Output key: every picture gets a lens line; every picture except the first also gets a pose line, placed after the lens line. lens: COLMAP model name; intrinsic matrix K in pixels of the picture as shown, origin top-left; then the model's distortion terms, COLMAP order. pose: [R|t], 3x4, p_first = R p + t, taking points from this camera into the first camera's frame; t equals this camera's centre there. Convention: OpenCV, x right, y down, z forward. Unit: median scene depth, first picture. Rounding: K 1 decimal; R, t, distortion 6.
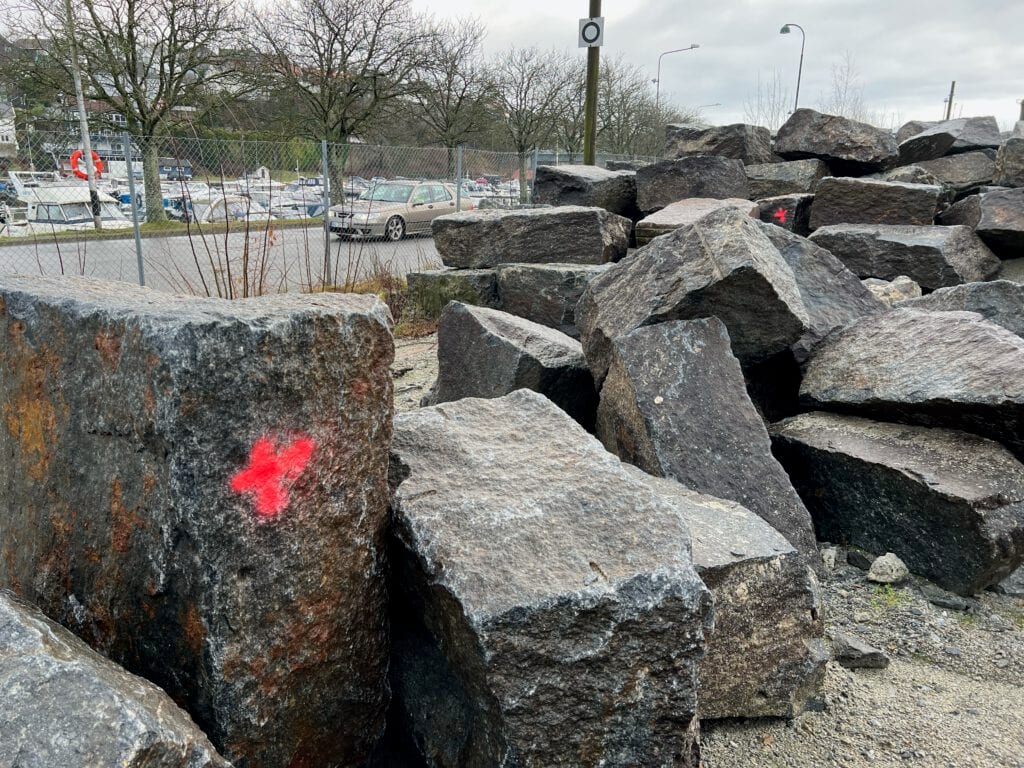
lens RADIAL K [[776.7, 0, 513.3], [0, 776.7, 384.4], [0, 0, 1]] dist [0.025239, 0.000232]
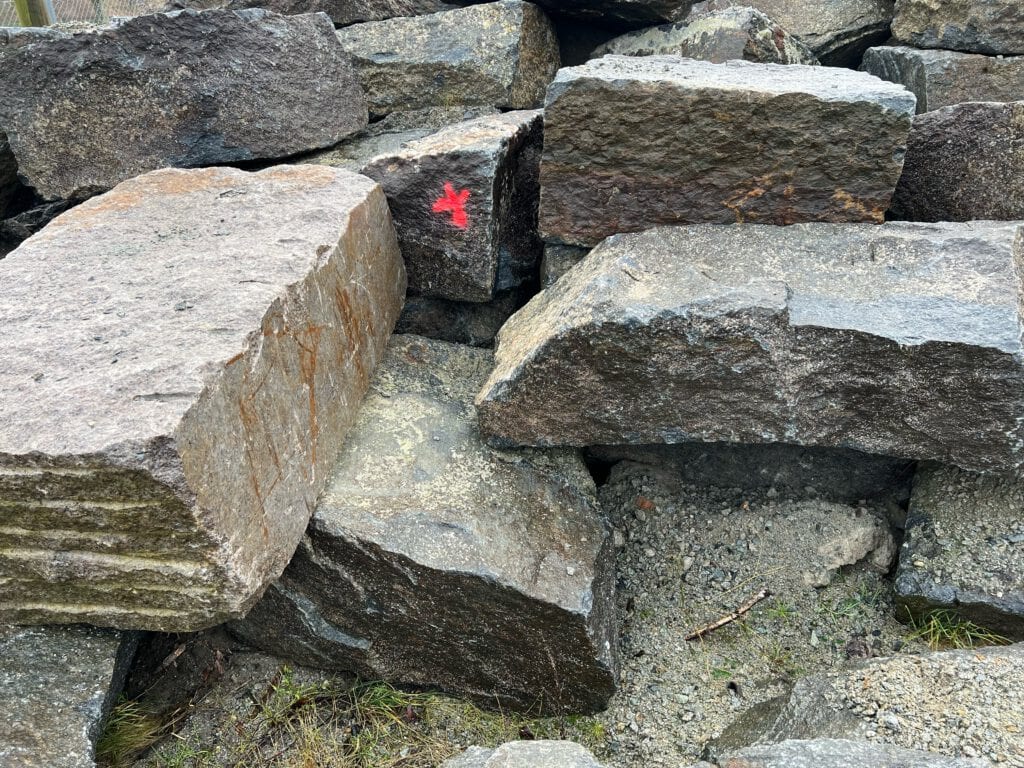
lens RADIAL K [[776.7, 0, 514.8], [0, 776.7, 383.2], [0, 0, 1]] dist [0.025239, 0.000232]
pose [[0.925123, -0.214449, 0.313304, 0.226128], [0.150979, 0.964946, 0.214671, -0.189411], [-0.348357, -0.151295, 0.925072, 0.617265]]
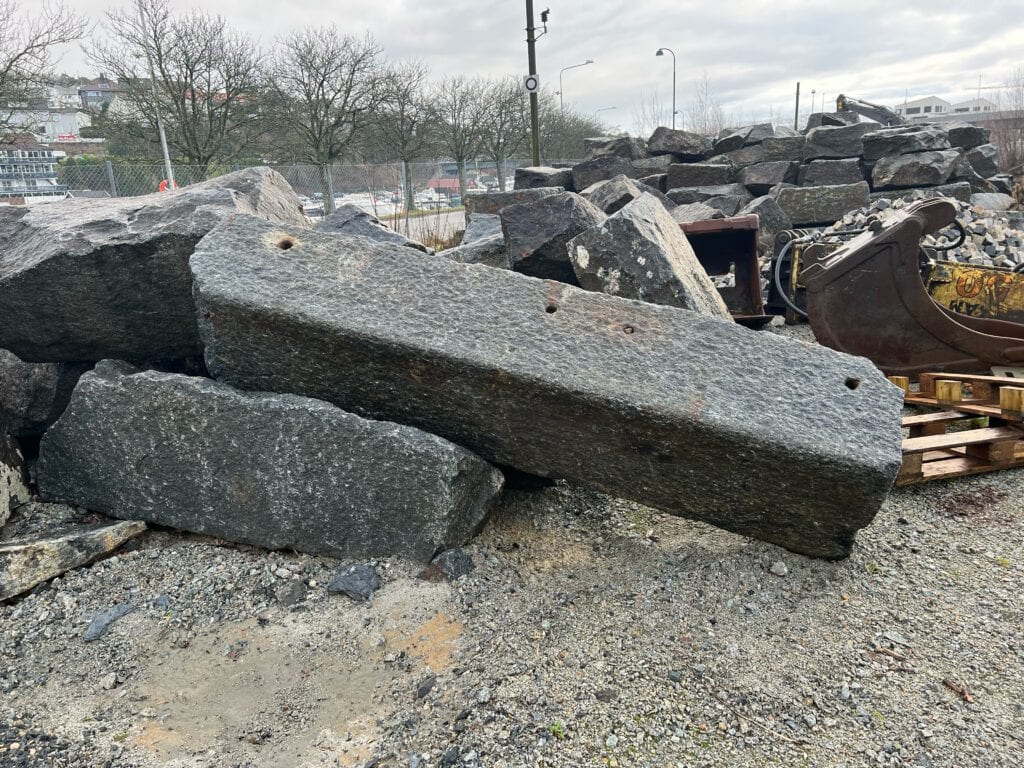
lens RADIAL K [[776.7, 0, 510.1], [0, 776.7, 385.0], [0, 0, 1]] dist [0.025239, 0.000232]
pose [[0.991540, -0.091933, 0.091634, -0.190899], [0.092686, 0.995687, -0.003984, 0.214263], [-0.090873, 0.012443, 0.995785, -0.751739]]
